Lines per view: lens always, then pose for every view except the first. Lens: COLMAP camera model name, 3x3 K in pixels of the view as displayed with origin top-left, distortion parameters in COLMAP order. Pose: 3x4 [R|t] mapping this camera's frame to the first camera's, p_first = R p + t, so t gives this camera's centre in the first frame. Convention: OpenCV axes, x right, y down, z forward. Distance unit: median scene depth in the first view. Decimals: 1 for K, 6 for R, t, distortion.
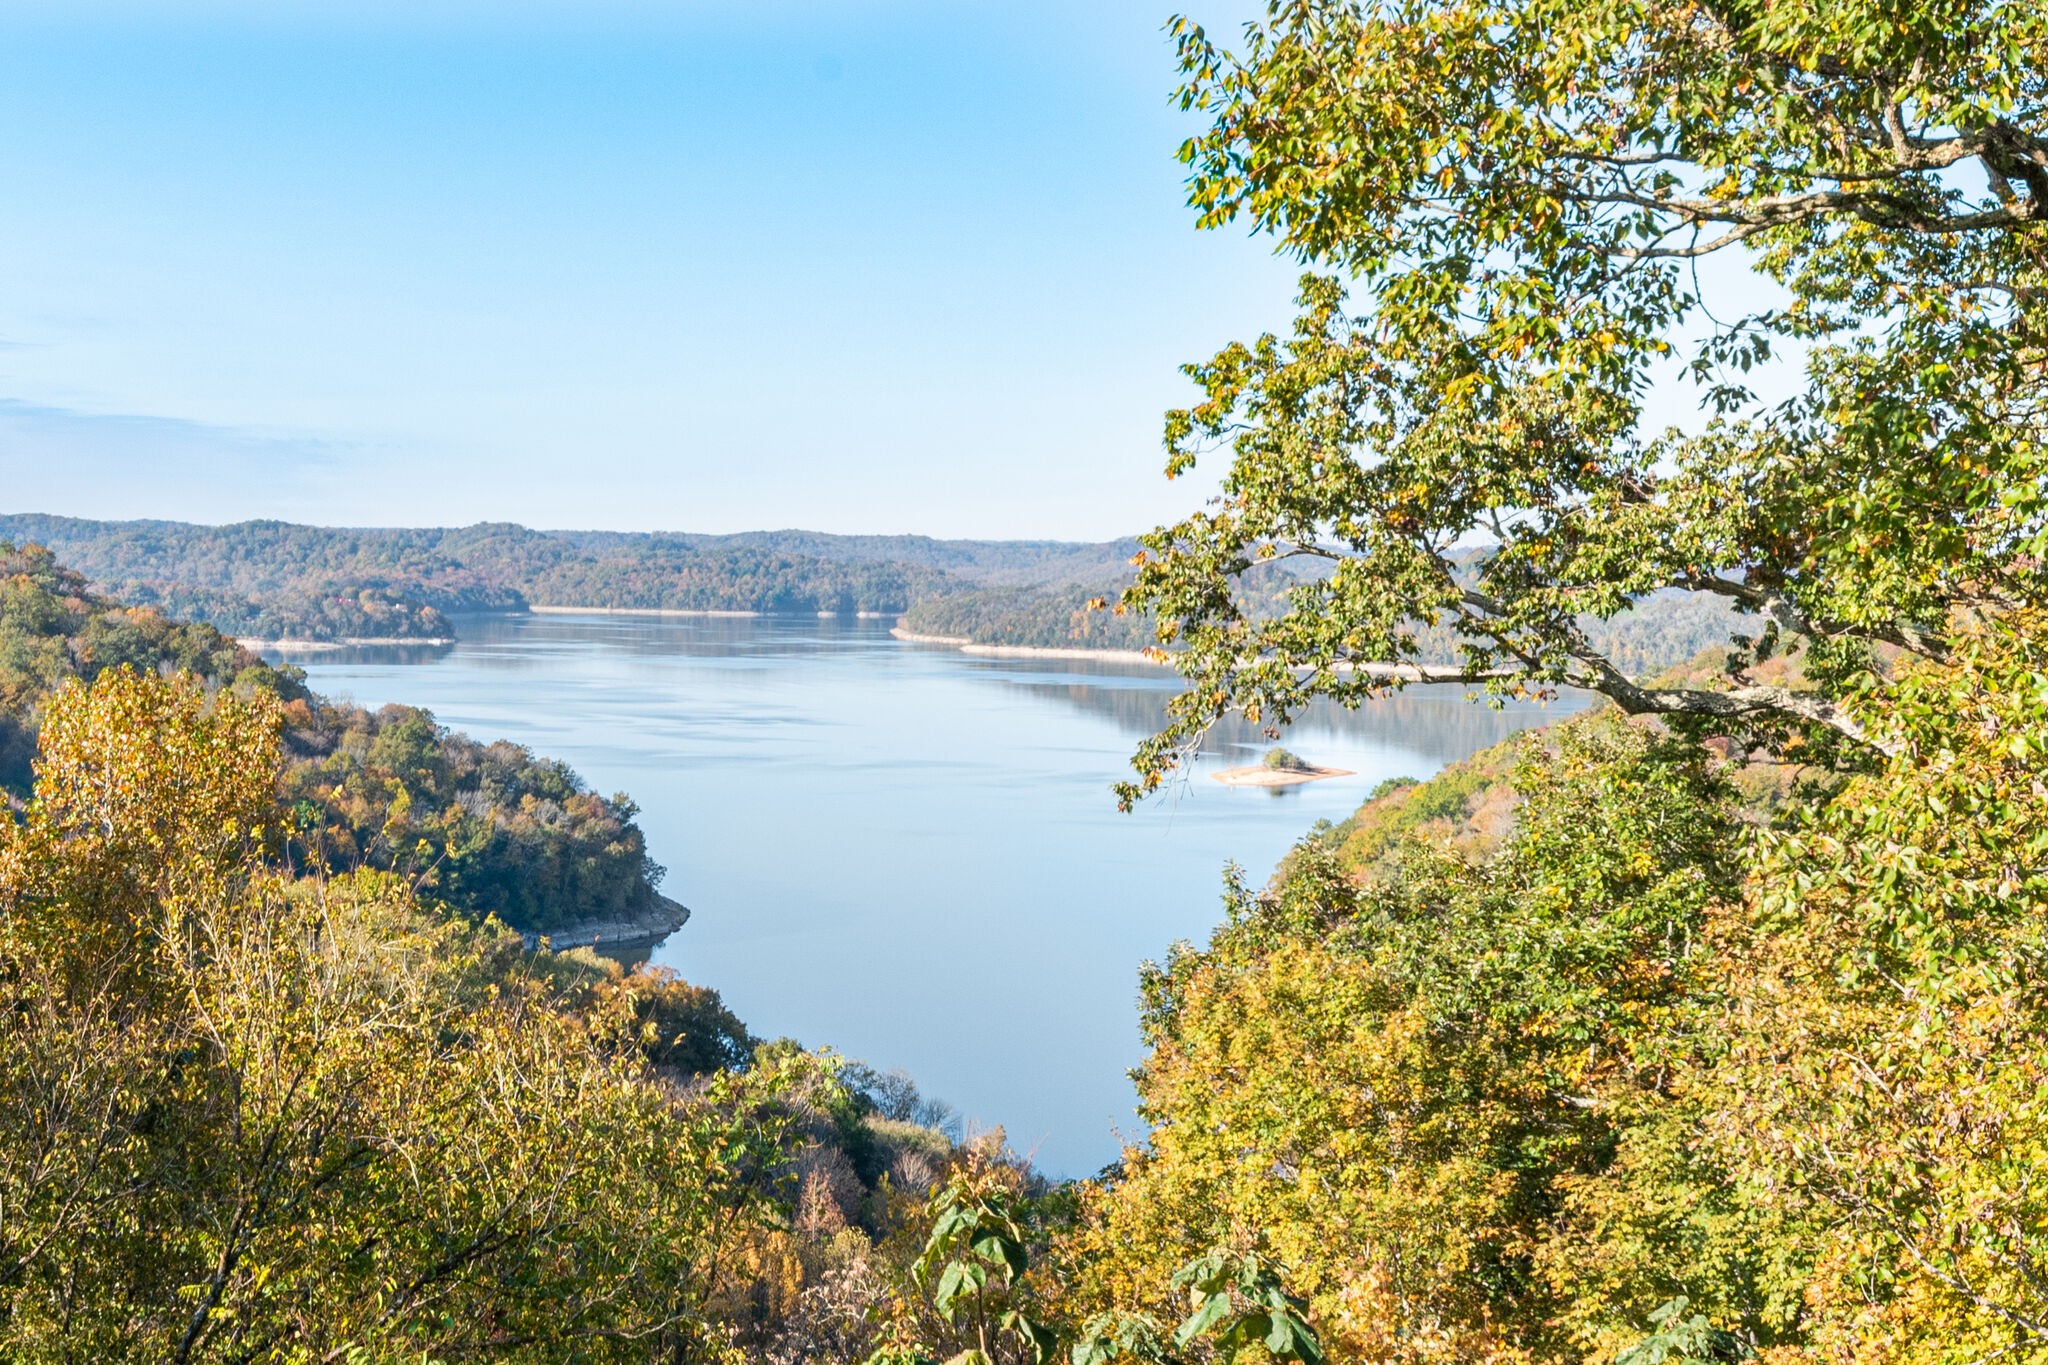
lens RADIAL K [[2503.6, 0, 1023.5], [0, 2503.6, 613.1], [0, 0, 1]] dist [-0.002407, 0.006644]
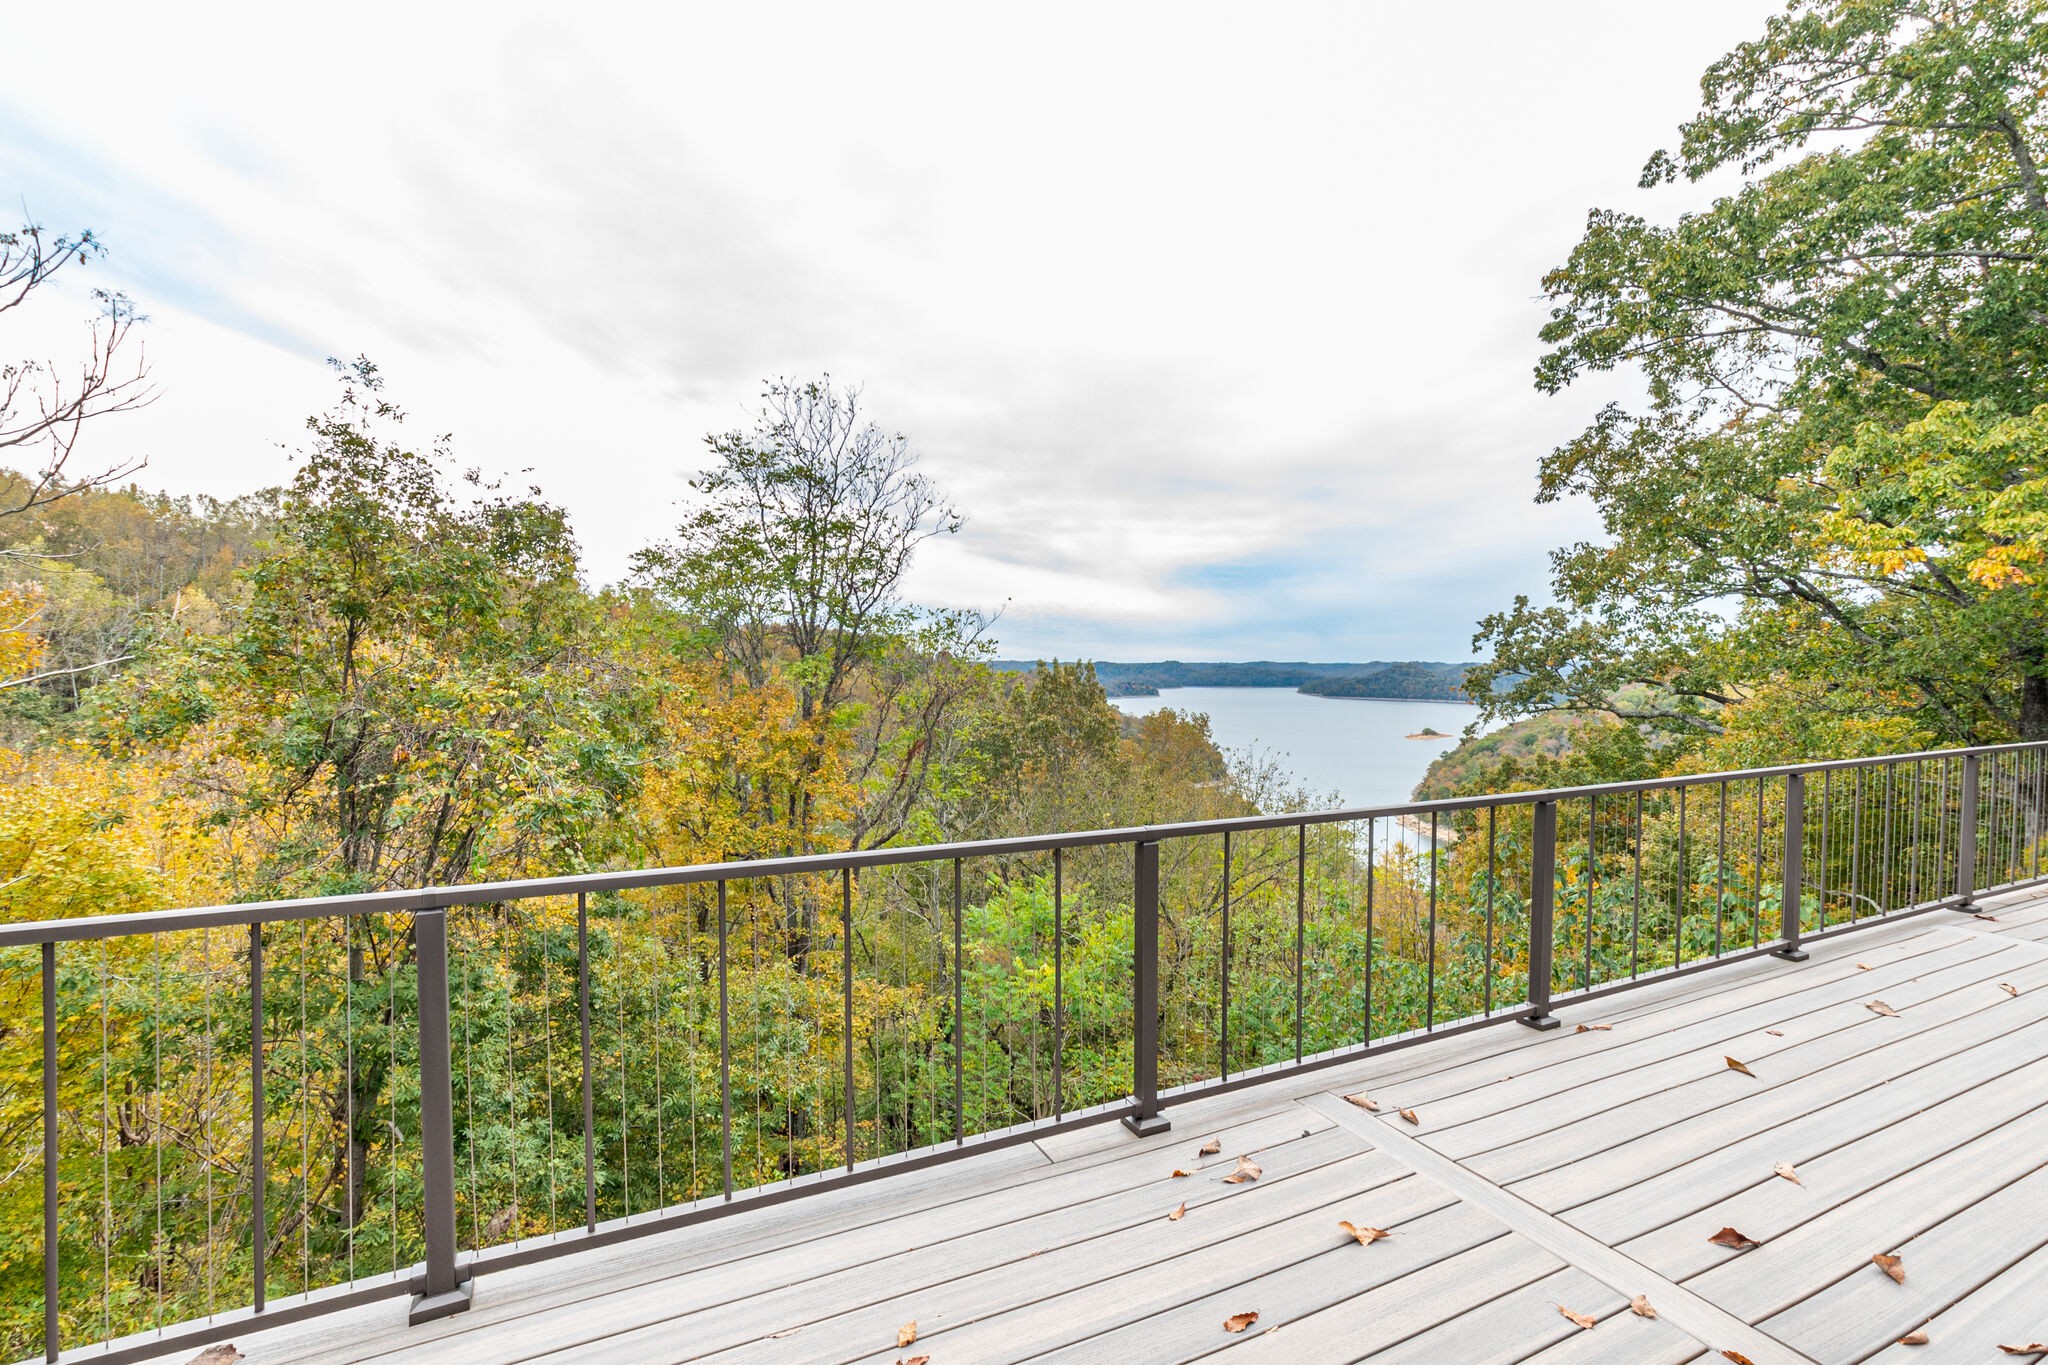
lens RADIAL K [[889.8, 0, 1023.6], [0, 889.8, 701.2], [0, 0, 1]] dist [-0.005152, -0.000719]
pose [[0.975639, -0.009319, -0.219184, -0.294973], [0.014348, 0.999669, 0.021365, -0.021761], [0.218913, -0.023989, 0.975450, -0.392253]]
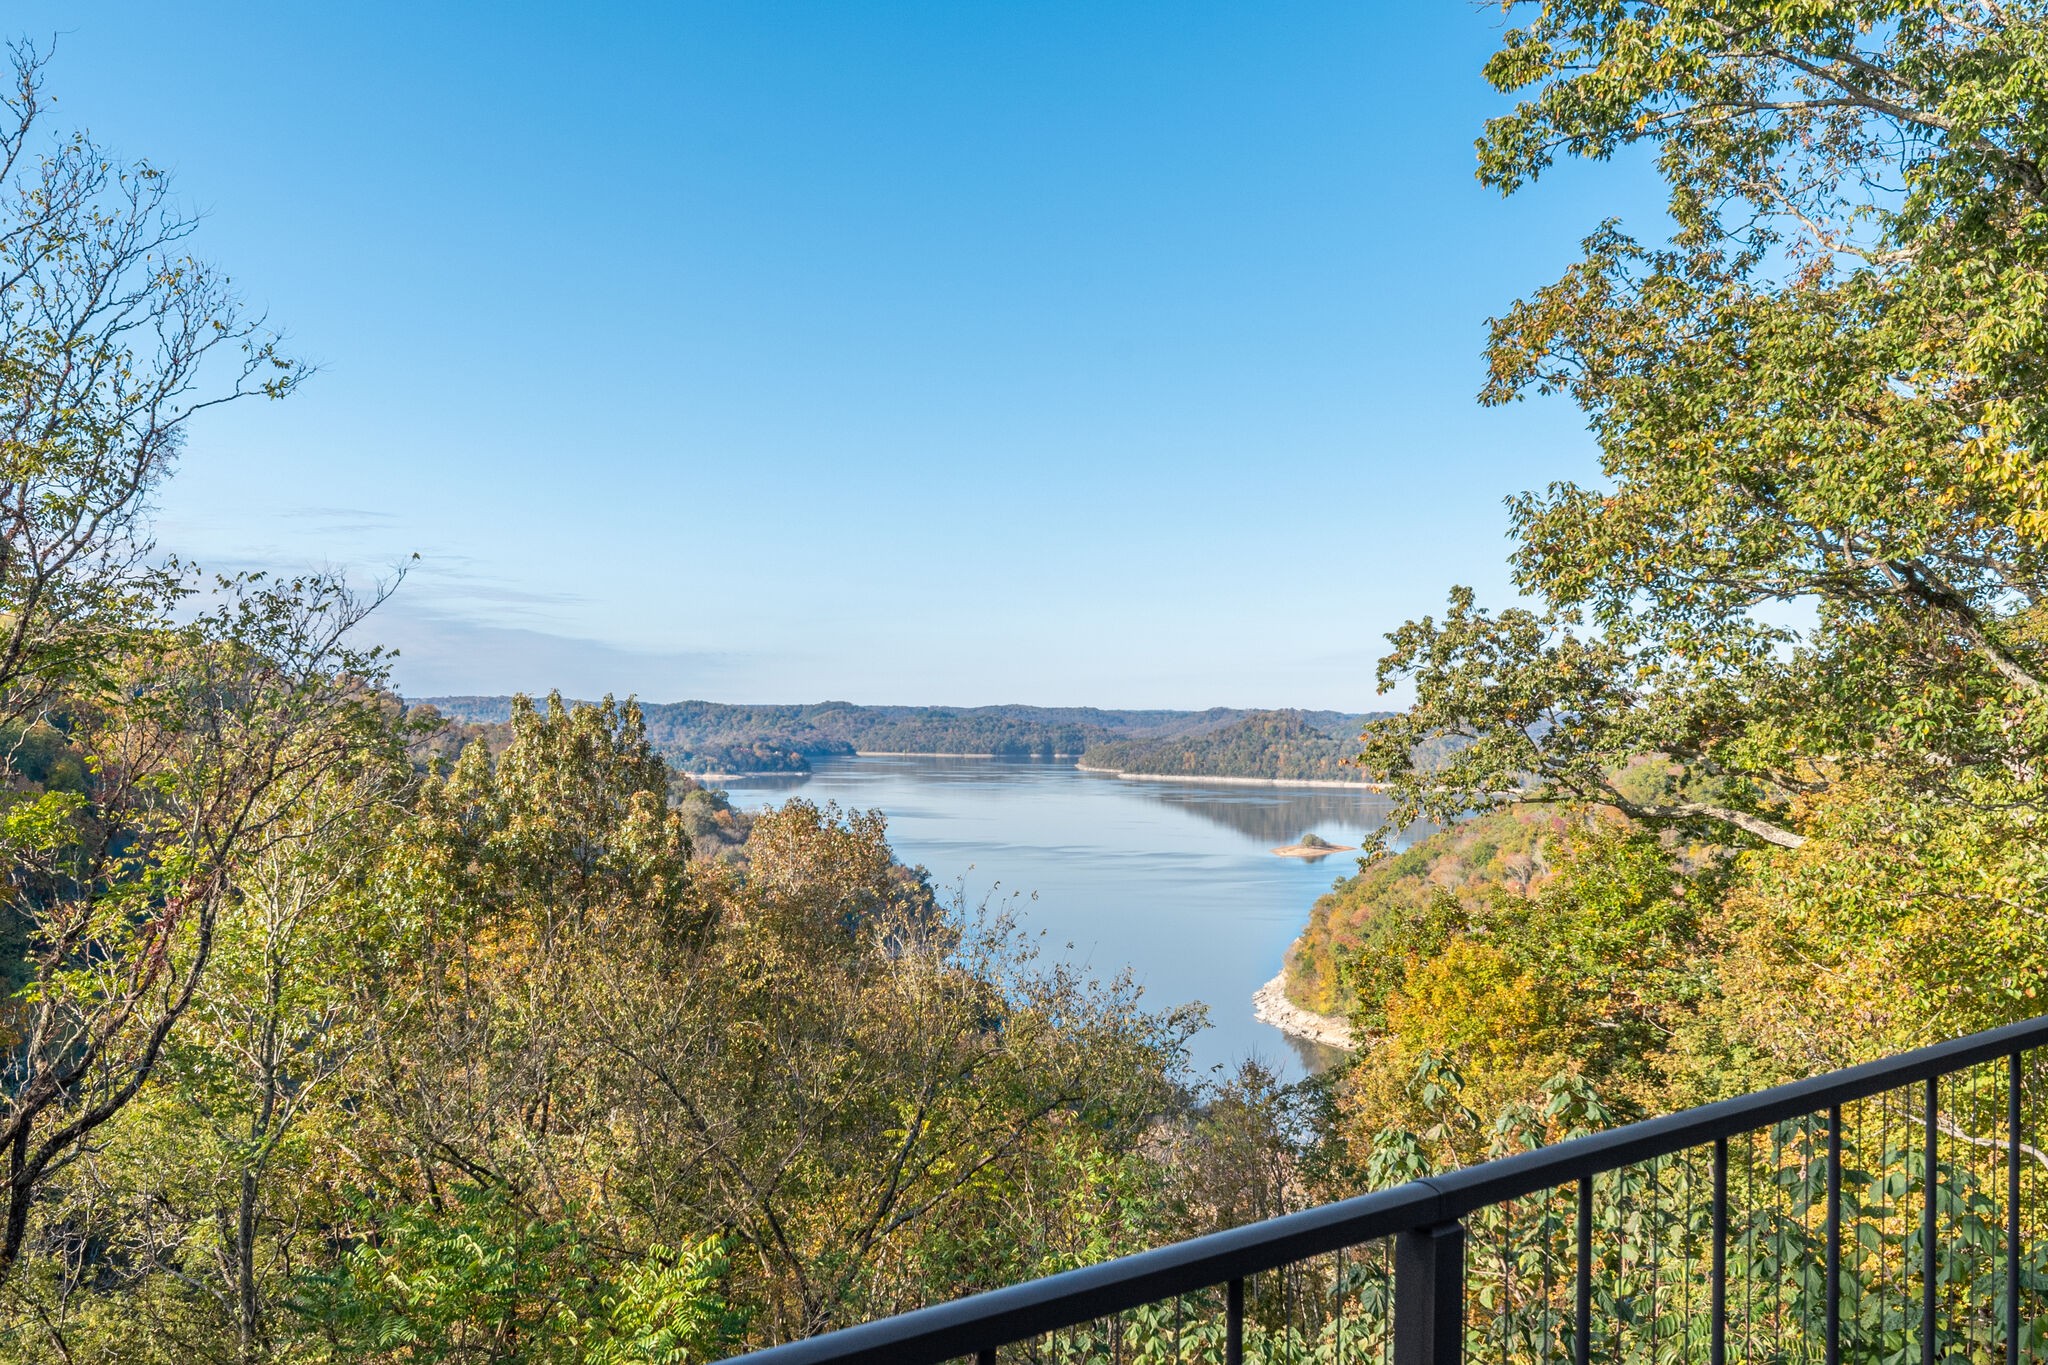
lens RADIAL K [[1712.6, 0, 1032.1], [0, 1712.6, 707.8], [0, 0, 1]] dist [-0.004790, 0.004431]
pose [[0.999333, -0.005945, 0.036038, -0.248770], [0.006583, 0.999823, -0.017611, -0.022922], [-0.035927, 0.017837, 0.999195, -0.271088]]
